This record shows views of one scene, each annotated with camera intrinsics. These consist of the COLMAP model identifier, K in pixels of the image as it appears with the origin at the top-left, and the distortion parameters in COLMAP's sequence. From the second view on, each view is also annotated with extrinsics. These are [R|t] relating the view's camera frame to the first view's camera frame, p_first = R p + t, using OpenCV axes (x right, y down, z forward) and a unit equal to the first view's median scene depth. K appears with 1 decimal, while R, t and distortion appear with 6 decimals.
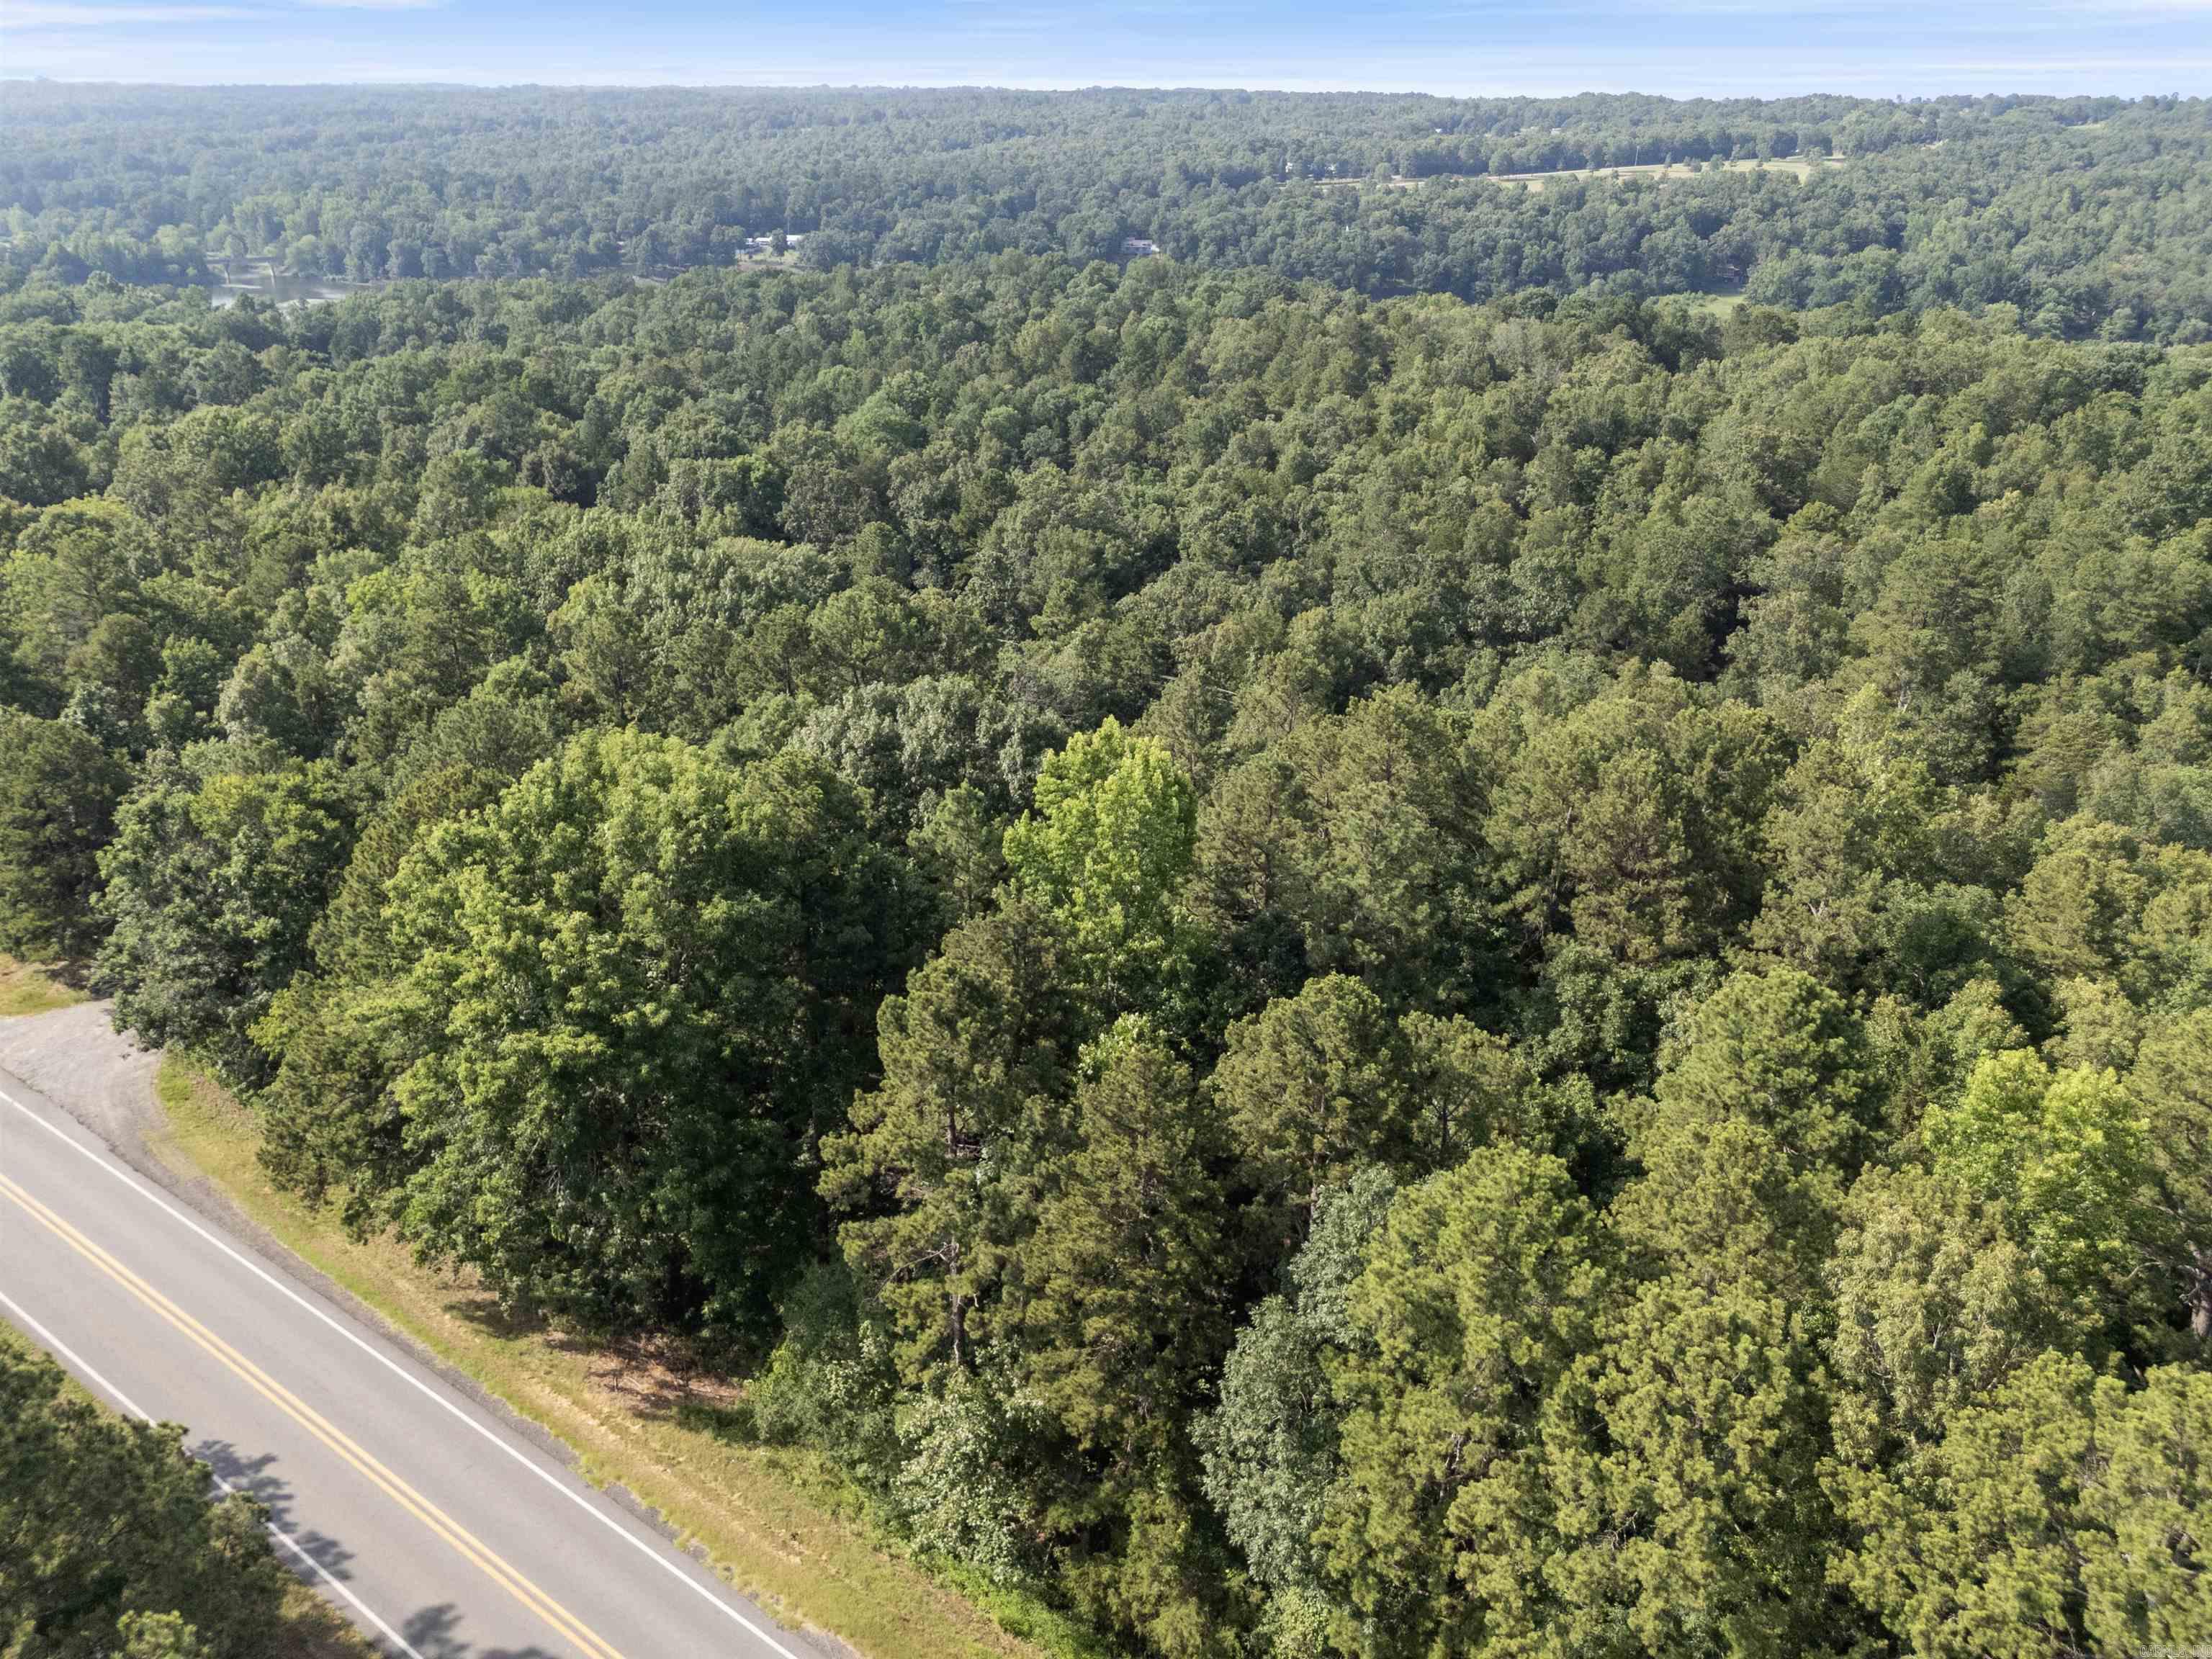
lens RADIAL K [[1624.0, 0, 1106.0], [0, 1624.0, 829.5], [0, 0, 1]] dist [0.061682, -0.050131]
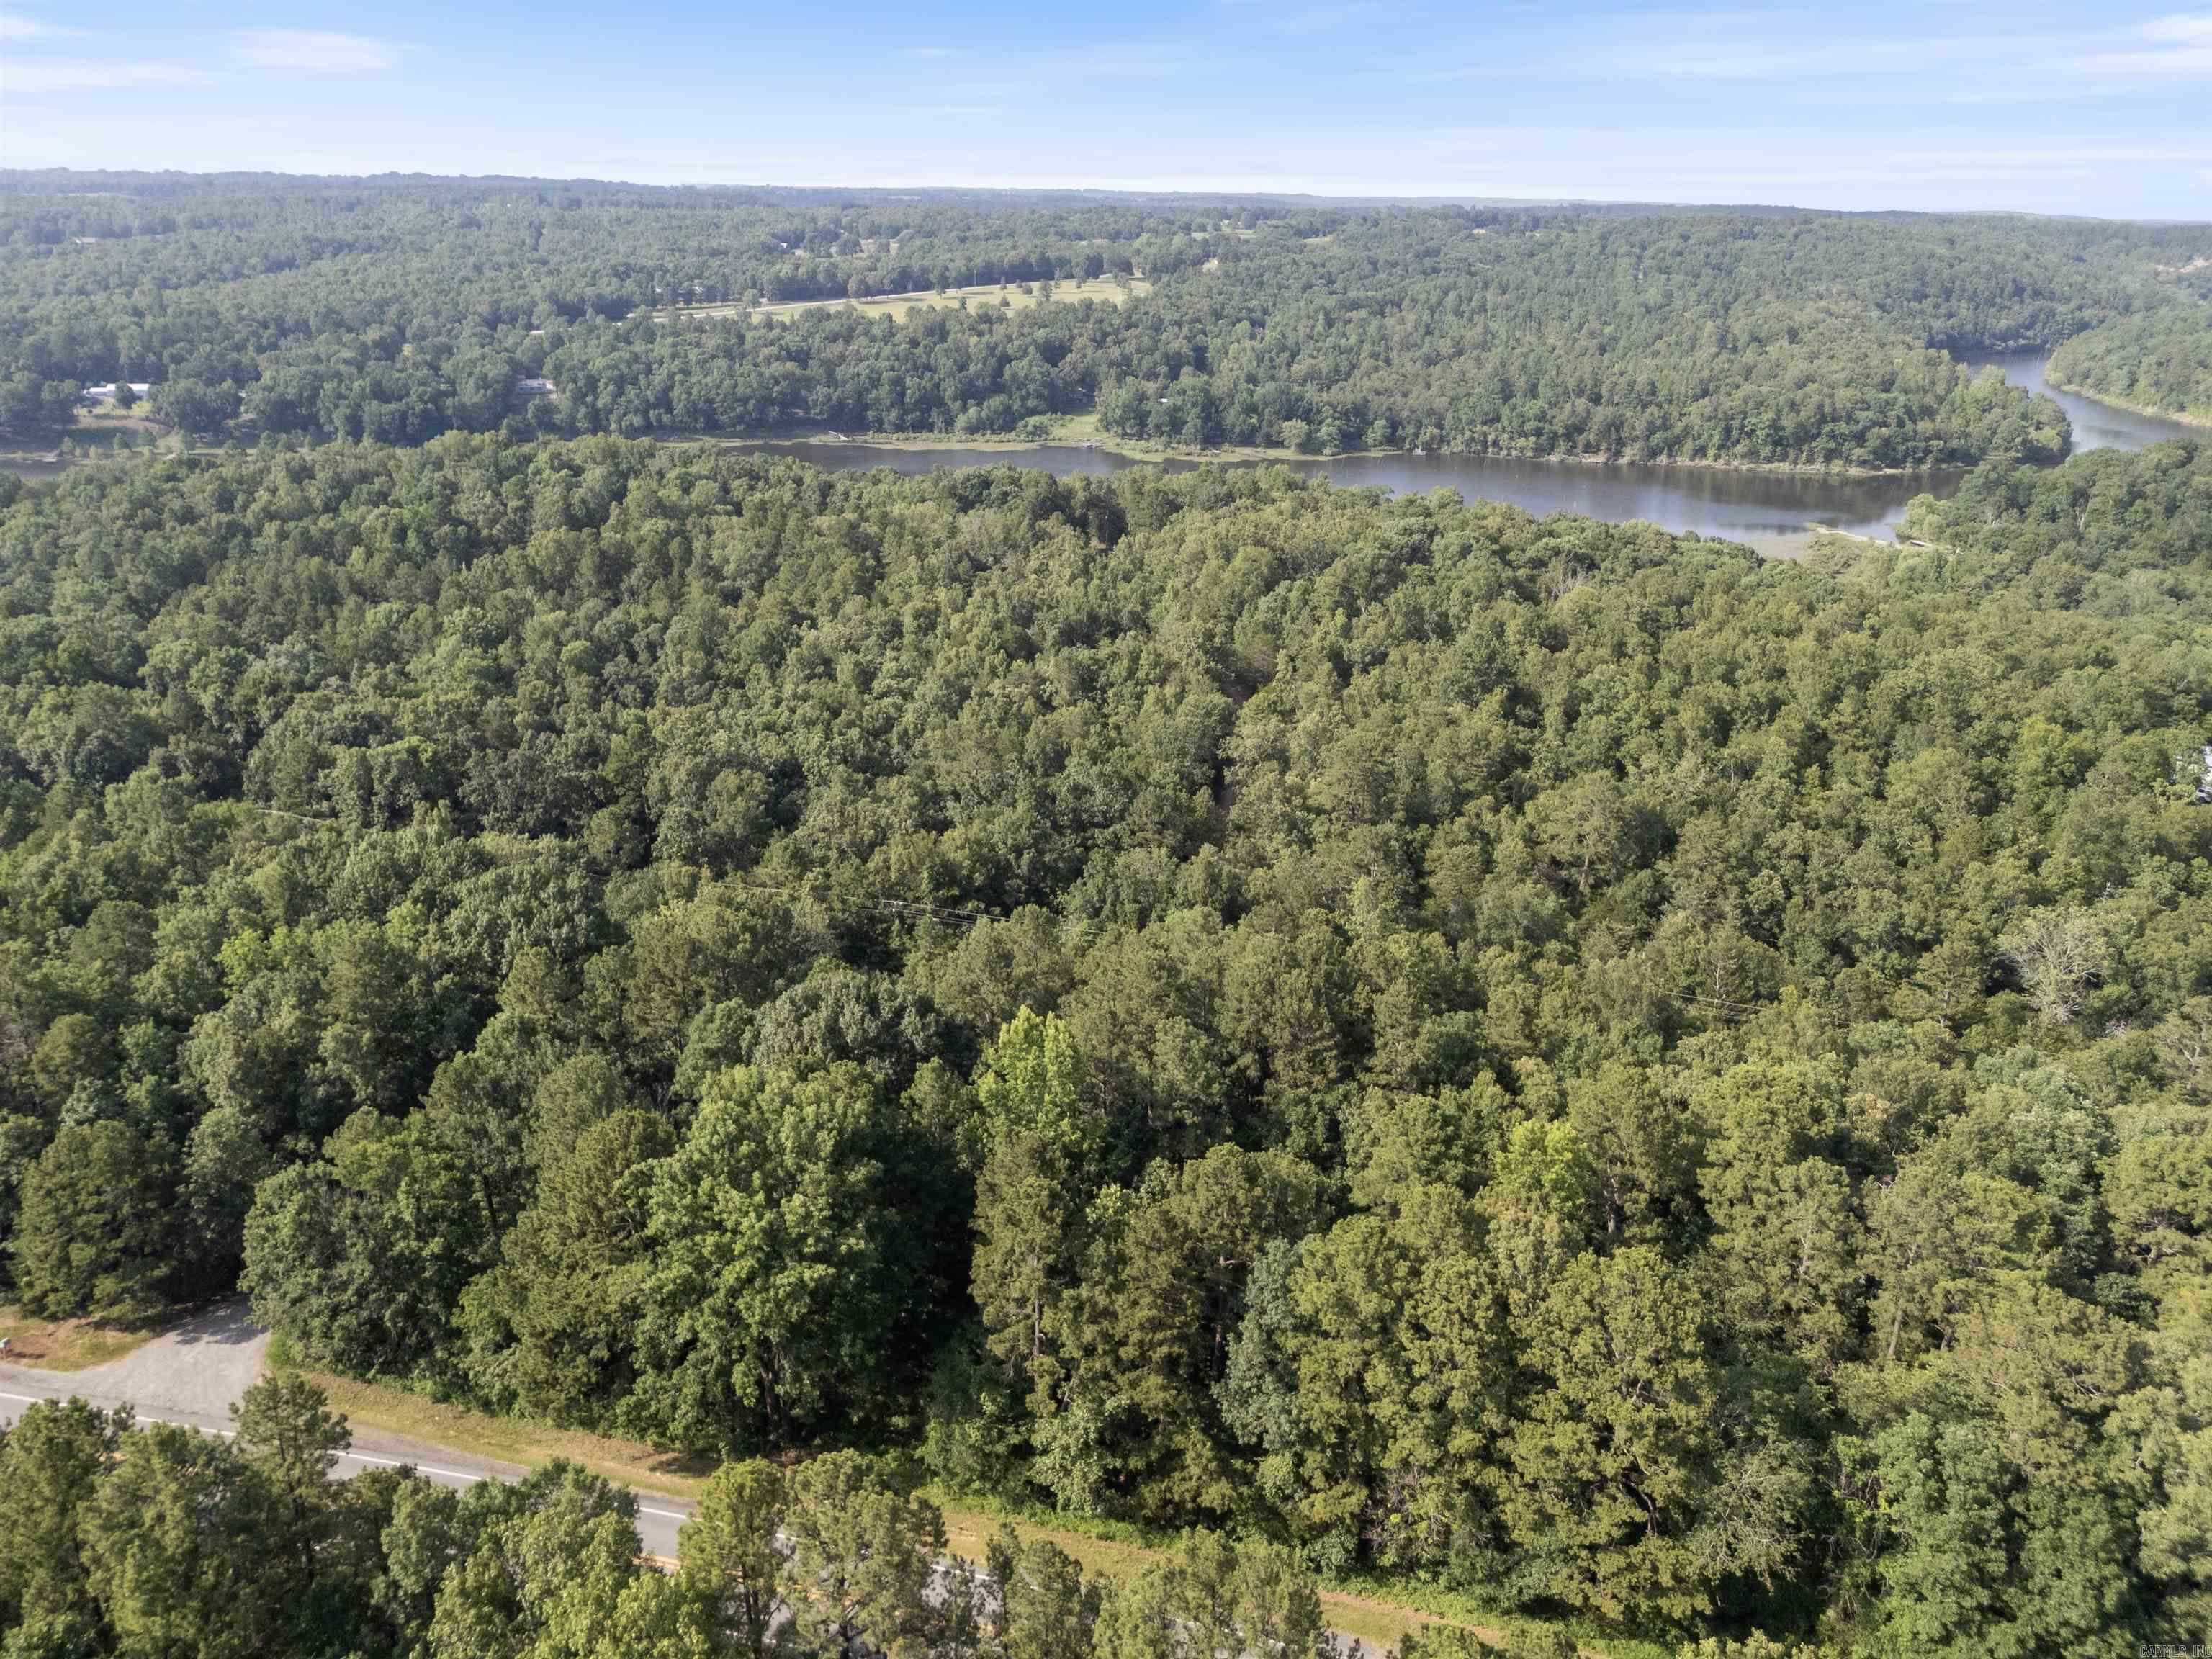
lens RADIAL K [[1624.0, 0, 1106.0], [0, 1624.0, 829.5], [0, 0, 1]] dist [0.061682, -0.050131]
pose [[0.926397, -0.135578, 0.351295, -0.535085], [0.148737, 0.988820, -0.010611, -0.243581], [-0.345929, 0.062081, 0.936205, -0.681321]]
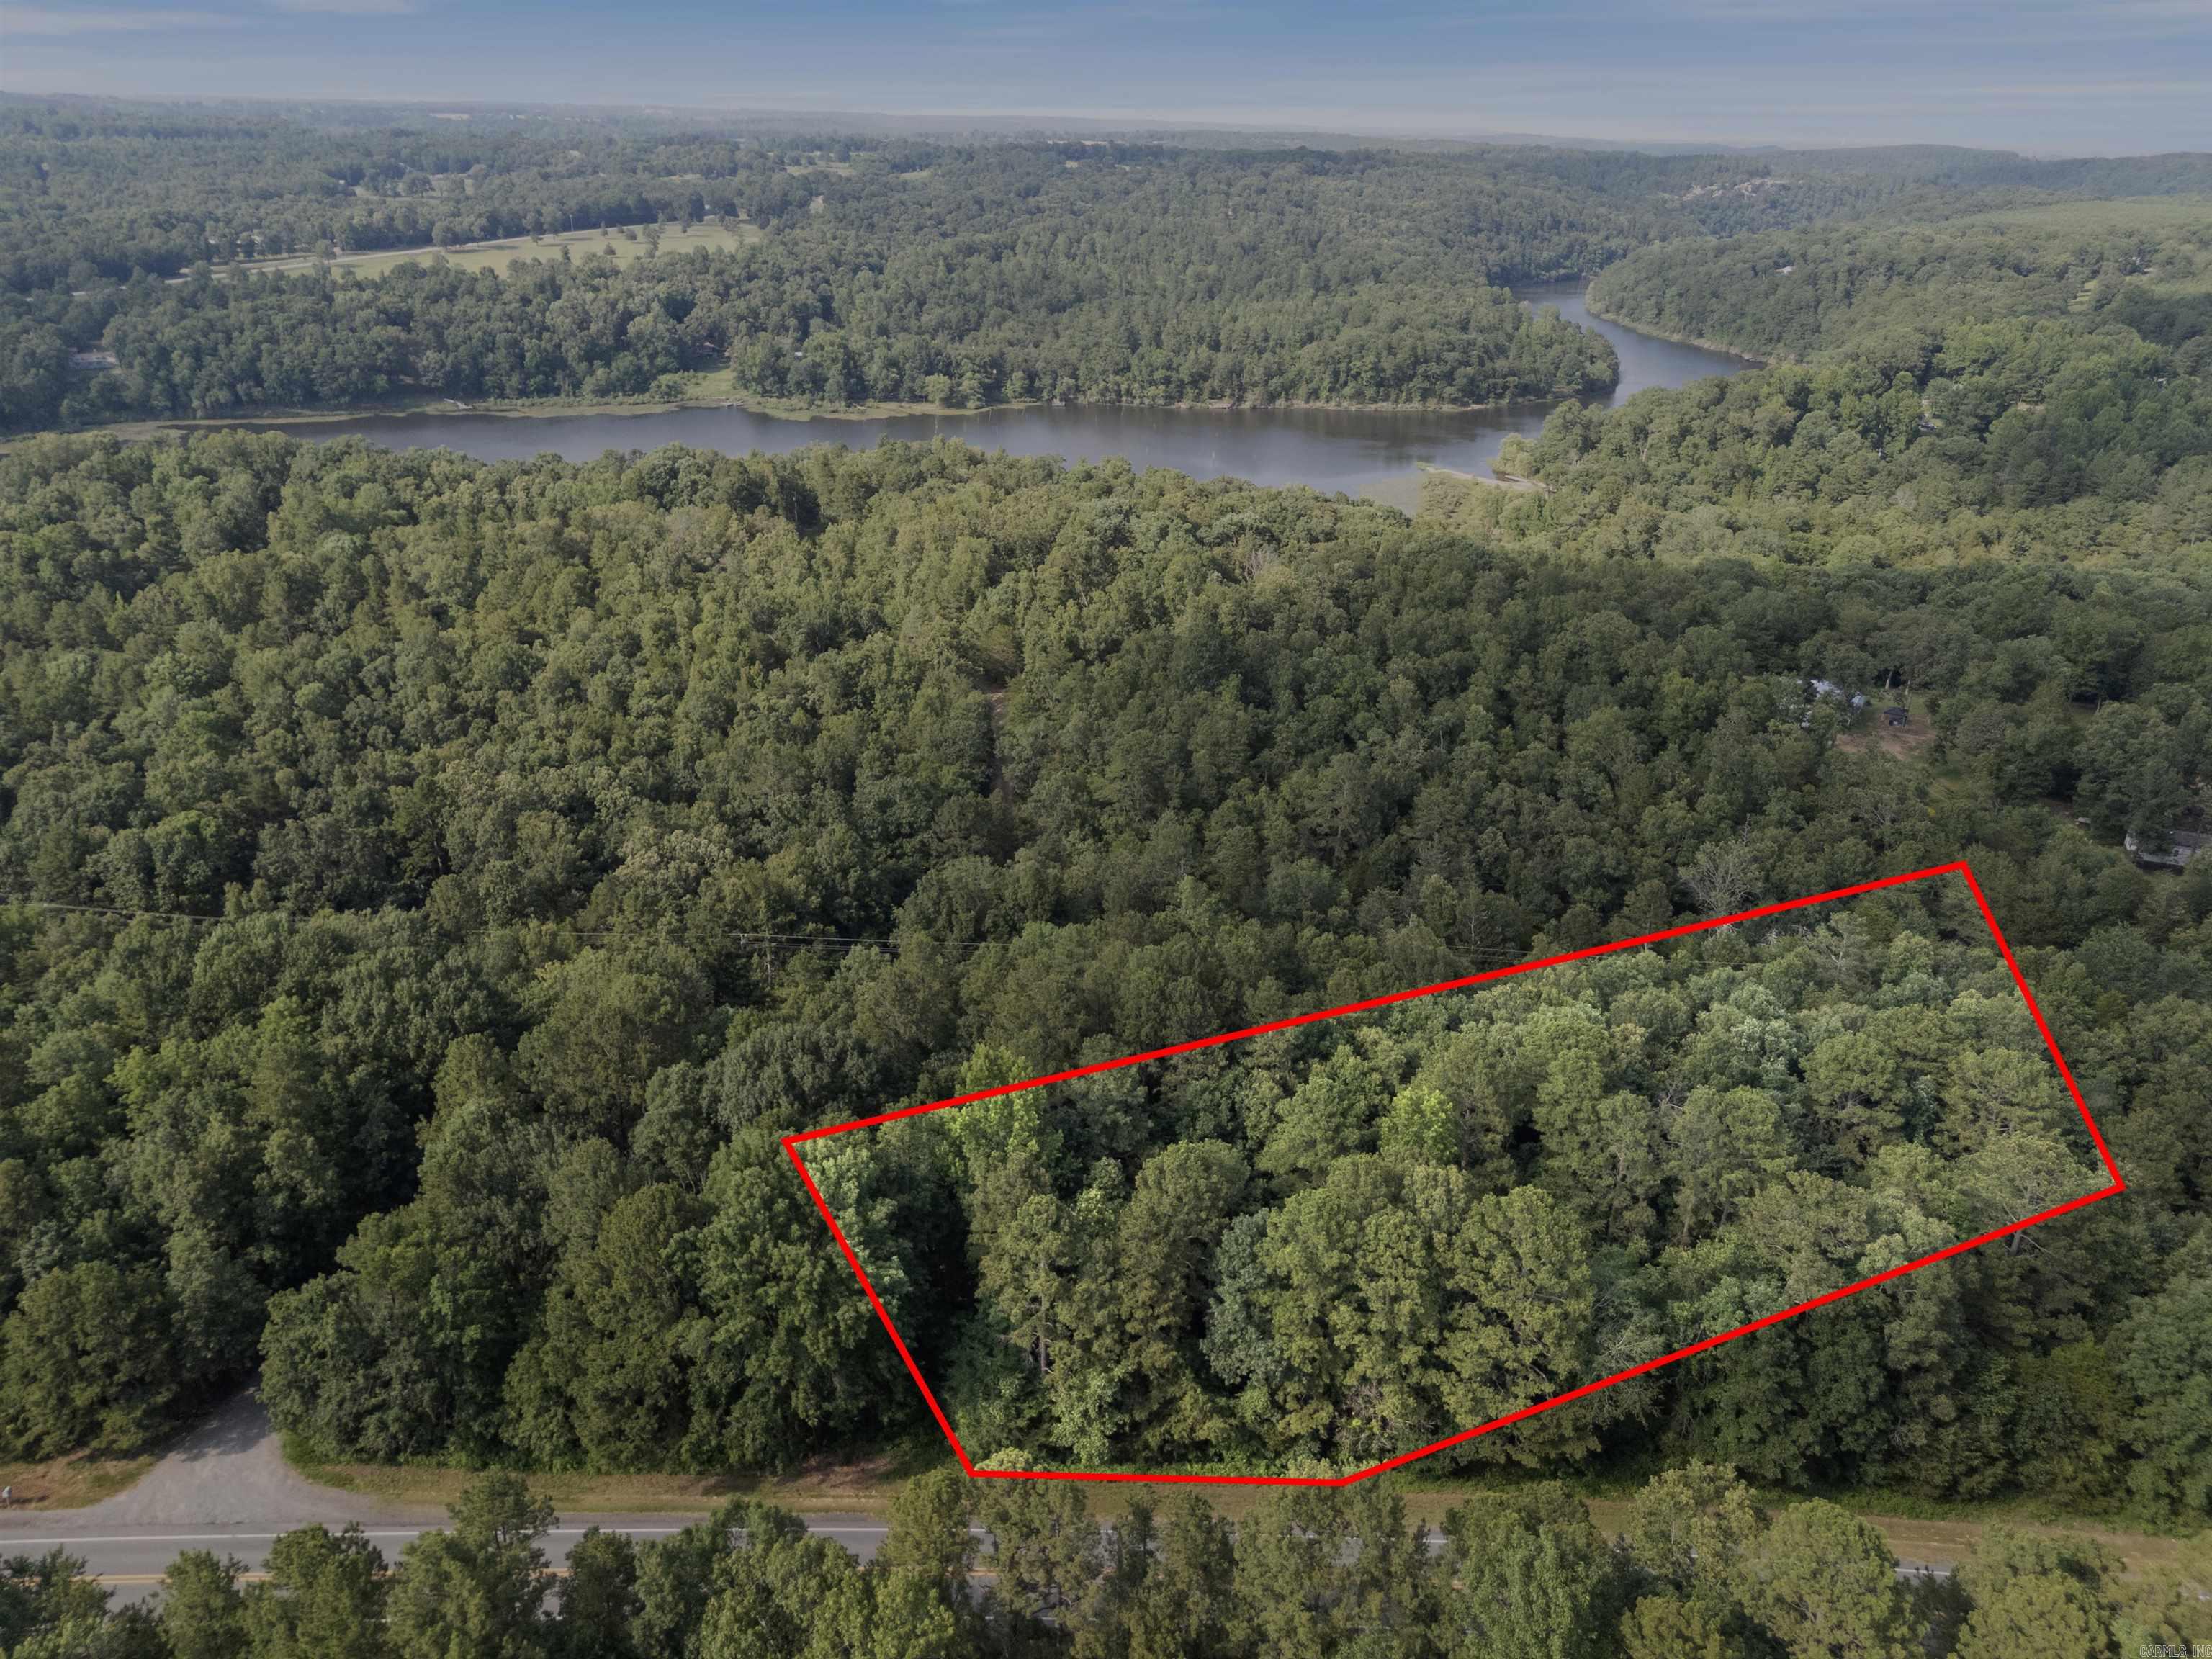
lens RADIAL K [[1624.0, 0, 1106.0], [0, 1624.0, 829.5], [0, 0, 1]] dist [0.061682, -0.050131]
pose [[0.809187, -0.234265, 0.538829, -0.945288], [0.230541, 0.970124, 0.075563, -0.472579], [-0.540433, 0.063078, 0.839019, -0.799044]]
